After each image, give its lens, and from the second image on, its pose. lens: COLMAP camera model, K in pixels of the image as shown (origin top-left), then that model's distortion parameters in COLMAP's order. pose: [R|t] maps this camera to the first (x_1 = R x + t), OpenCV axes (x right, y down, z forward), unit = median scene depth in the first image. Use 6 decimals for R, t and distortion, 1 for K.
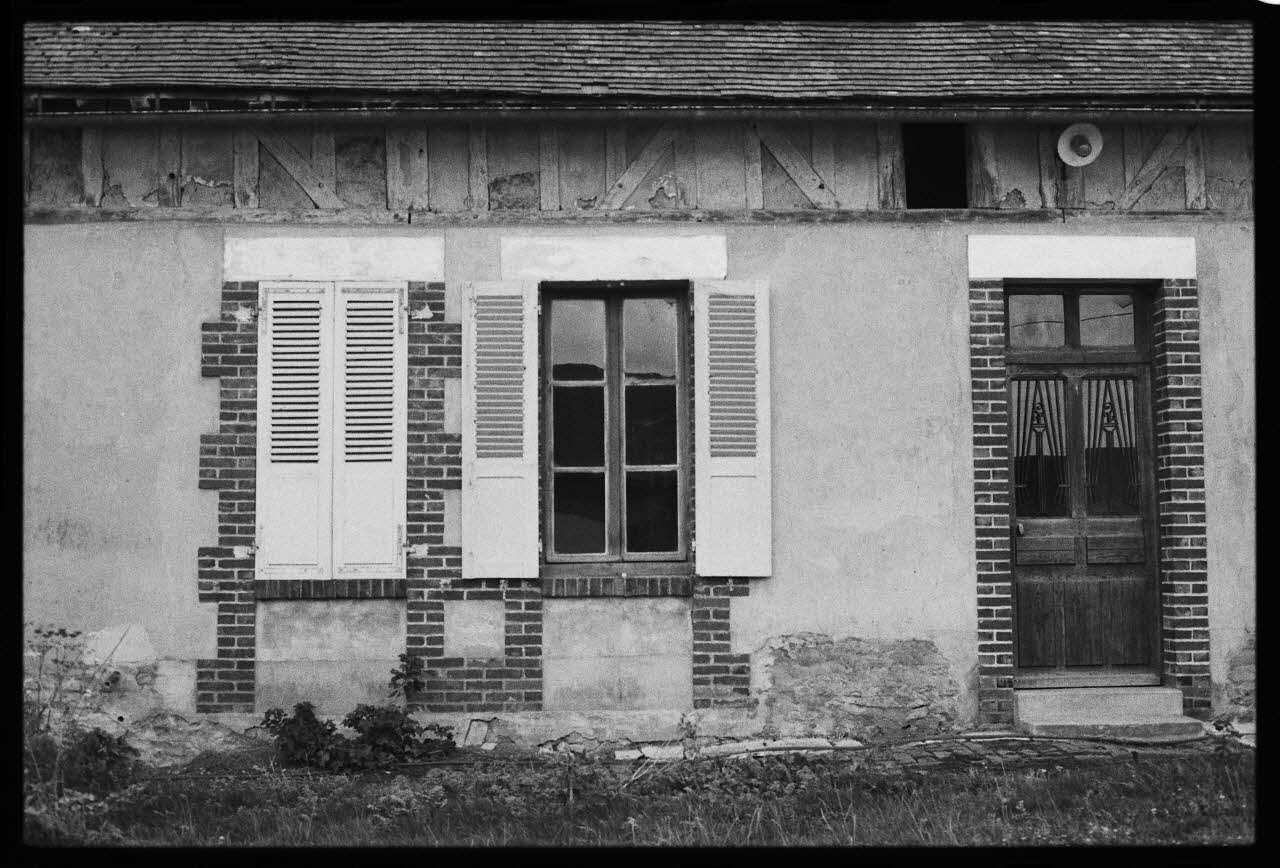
lens RADIAL K [[1557.7, 0, 640.0], [0, 1557.7, 434.0], [0, 0, 1]] dist [-0.045900, -0.036378]
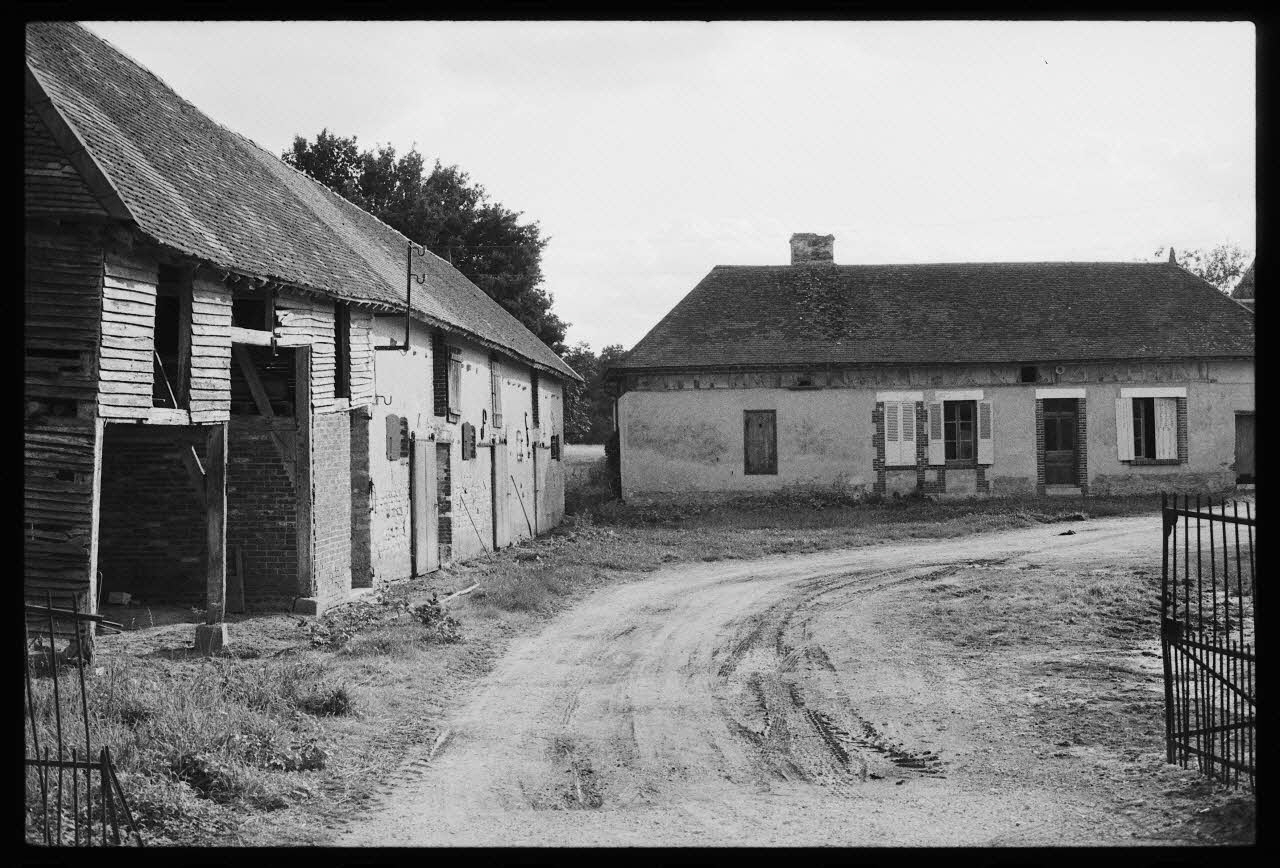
lens RADIAL K [[1761.3, 0, 640.0], [0, 1761.3, 434.0], [0, 0, 1]] dist [-0.054642, -0.130014]
pose [[0.999876, -0.008738, 0.013088, -1.037051], [0.007911, 0.998046, 0.061981, -0.331420], [-0.013604, -0.061870, 0.997992, -4.211740]]
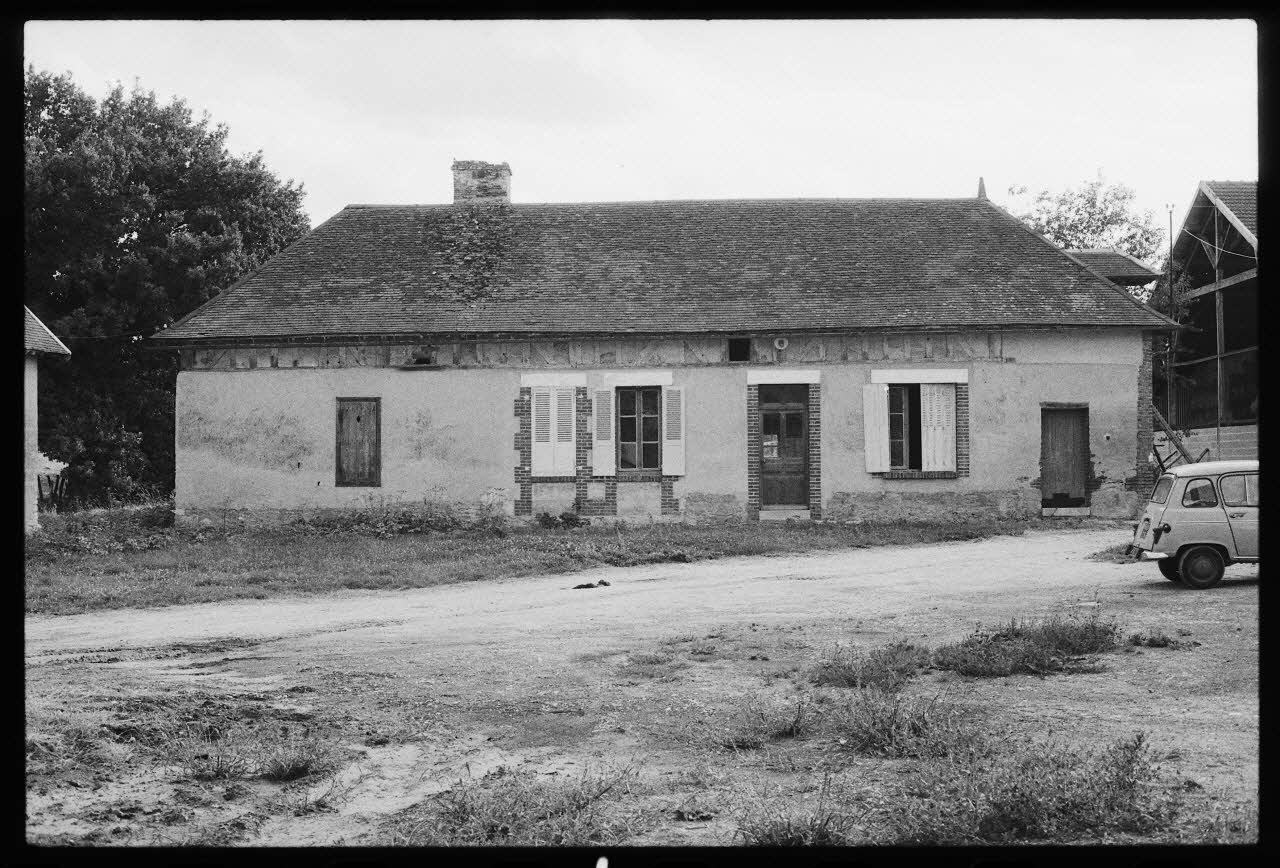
lens RADIAL K [[1761.3, 0, 640.0], [0, 1761.3, 434.0], [0, 0, 1]] dist [-0.054642, -0.130014]
pose [[0.996787, -0.001083, -0.080092, 0.286983], [0.005353, 0.998574, 0.053119, -0.195639], [0.079921, -0.053377, 0.995371, -2.722665]]
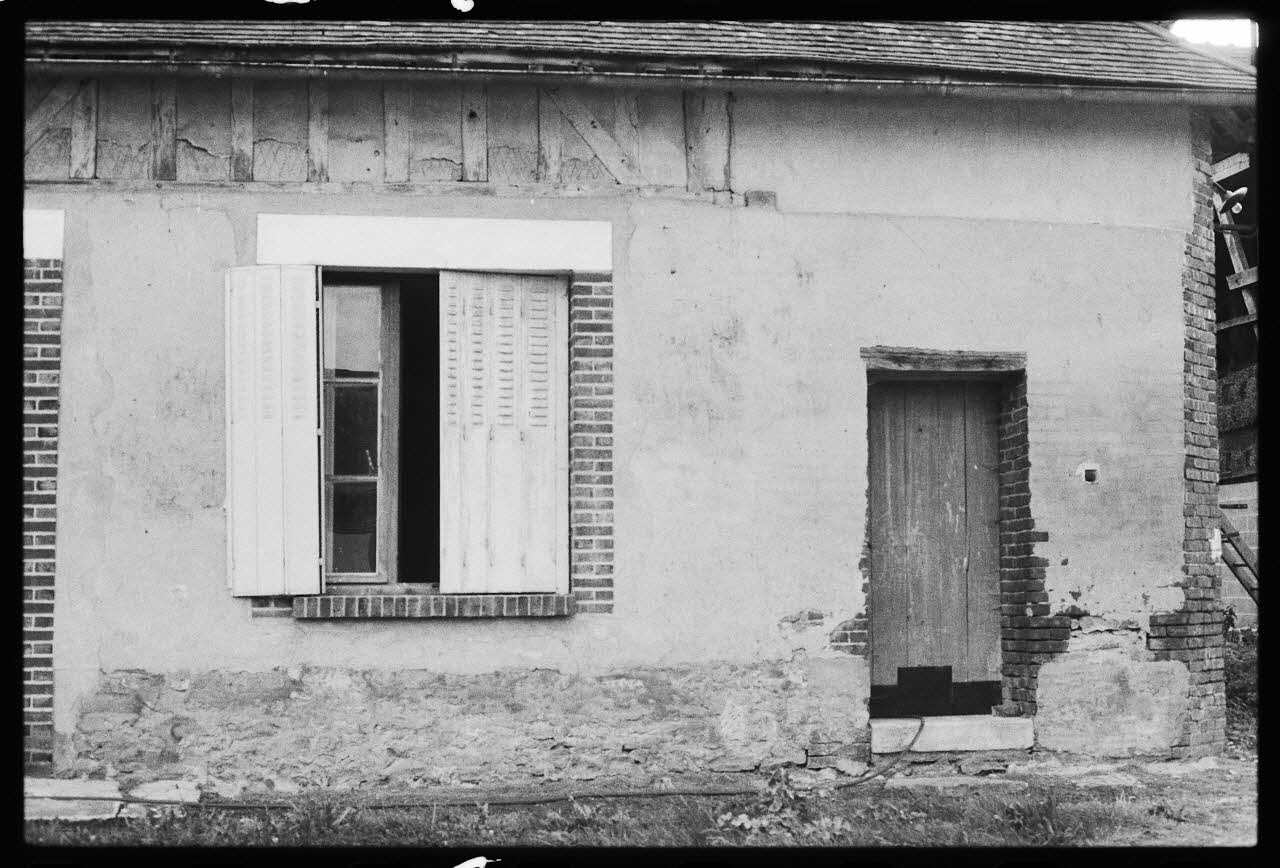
lens RADIAL K [[1761.3, 0, 640.0], [0, 1761.3, 434.0], [0, 0, 1]] dist [-0.054642, -0.130014]
pose [[0.995107, 0.010828, 0.098207, 0.597143], [-0.010468, 0.999936, -0.004180, -0.003123], [-0.098246, 0.003132, 0.995157, 0.010127]]
